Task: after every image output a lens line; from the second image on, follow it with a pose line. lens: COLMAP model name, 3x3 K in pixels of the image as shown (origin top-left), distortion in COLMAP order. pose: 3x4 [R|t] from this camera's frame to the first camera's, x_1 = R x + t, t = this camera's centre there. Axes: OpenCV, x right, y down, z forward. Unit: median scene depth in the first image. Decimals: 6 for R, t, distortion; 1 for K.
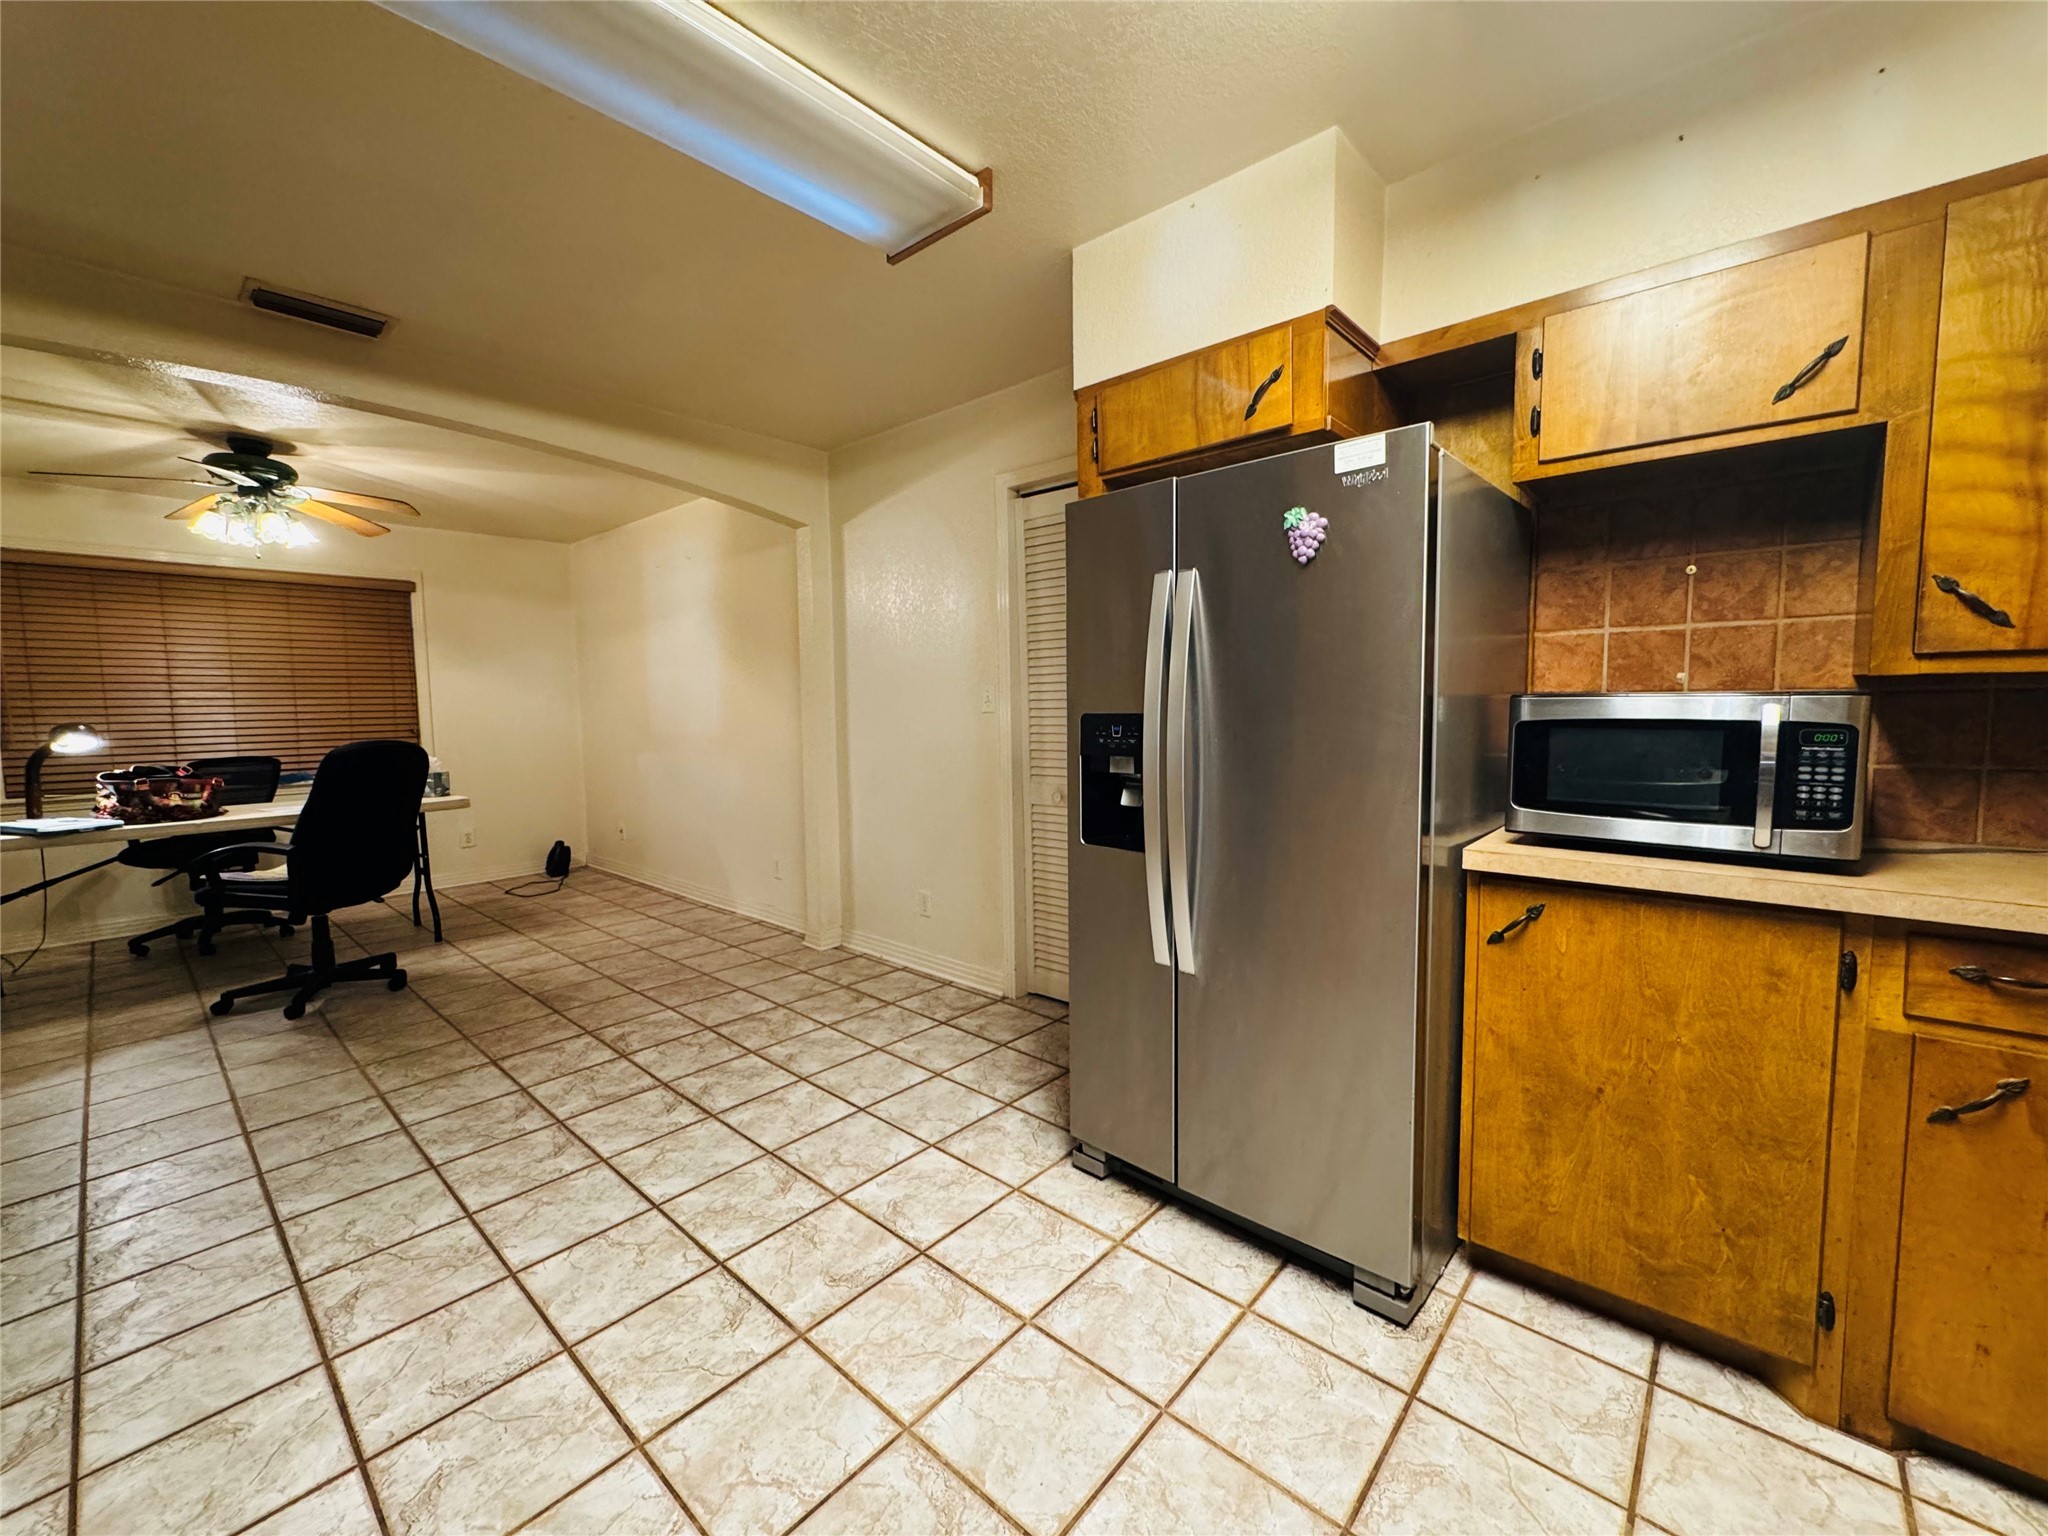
lens RADIAL K [[814.0, 0, 1030.5], [0, 814.0, 772.2], [0, 0, 1]] dist [-0.003616, -0.000157]
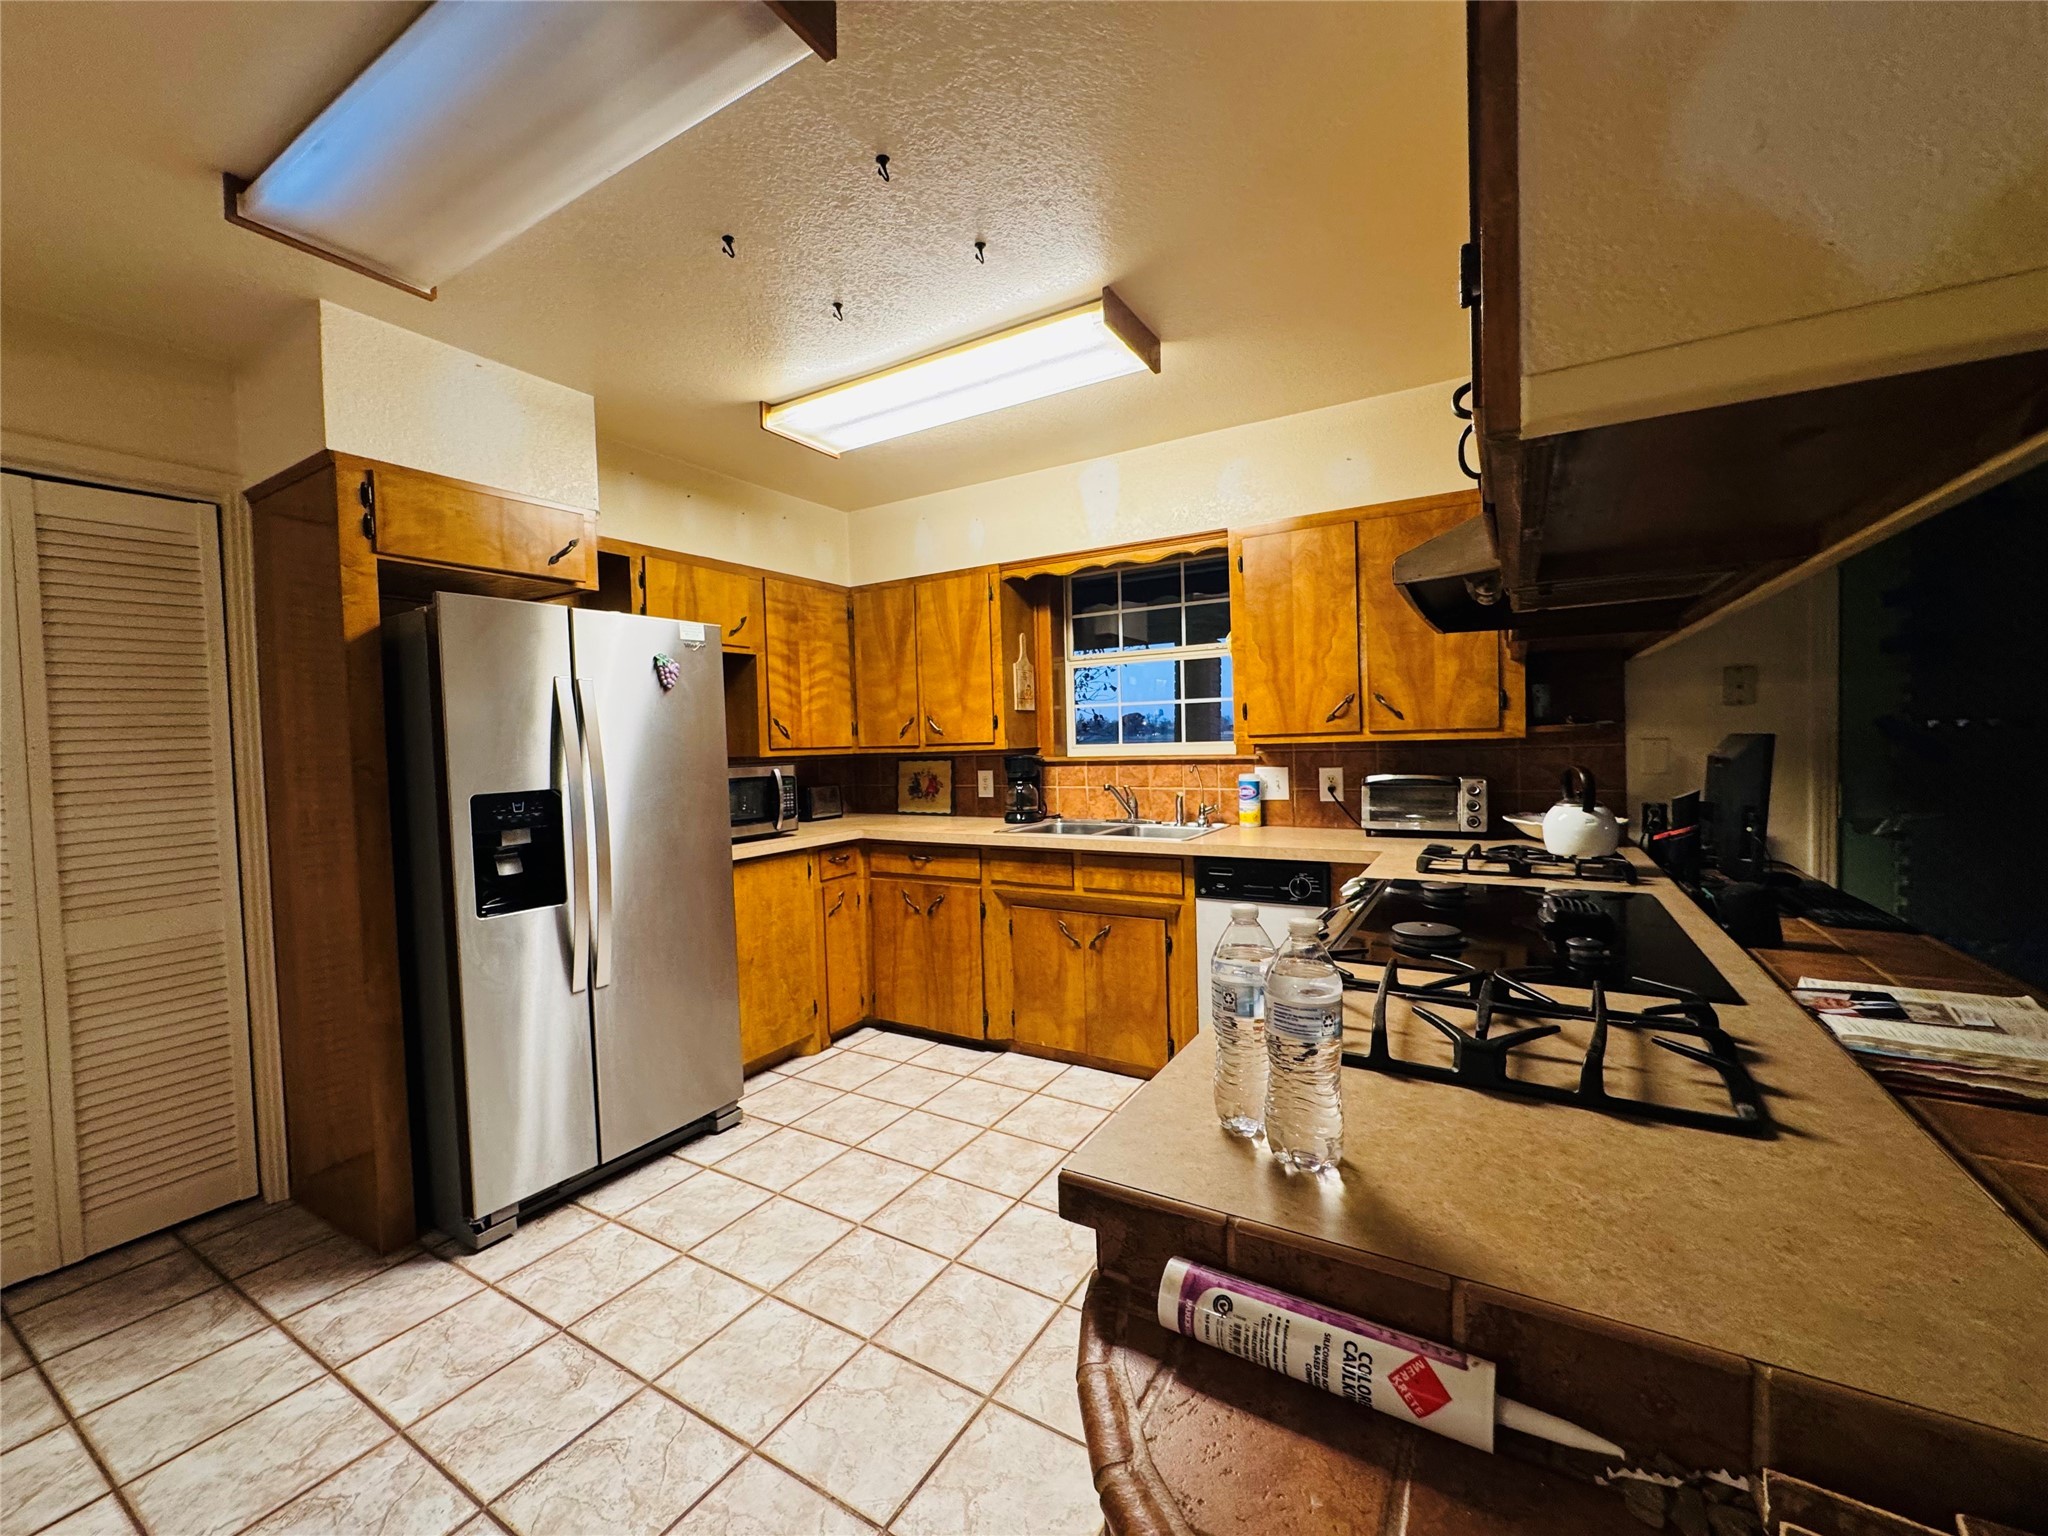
lens RADIAL K [[814.0, 0, 1029.8], [0, 814.0, 765.6], [0, 0, 1]] dist [-0.003616, -0.000157]
pose [[-0.185200, -0.010557, 0.982644, -1.379058], [0.115887, 0.992730, 0.032506, -0.074054], [-0.975844, 0.119896, -0.182630, 0.610236]]
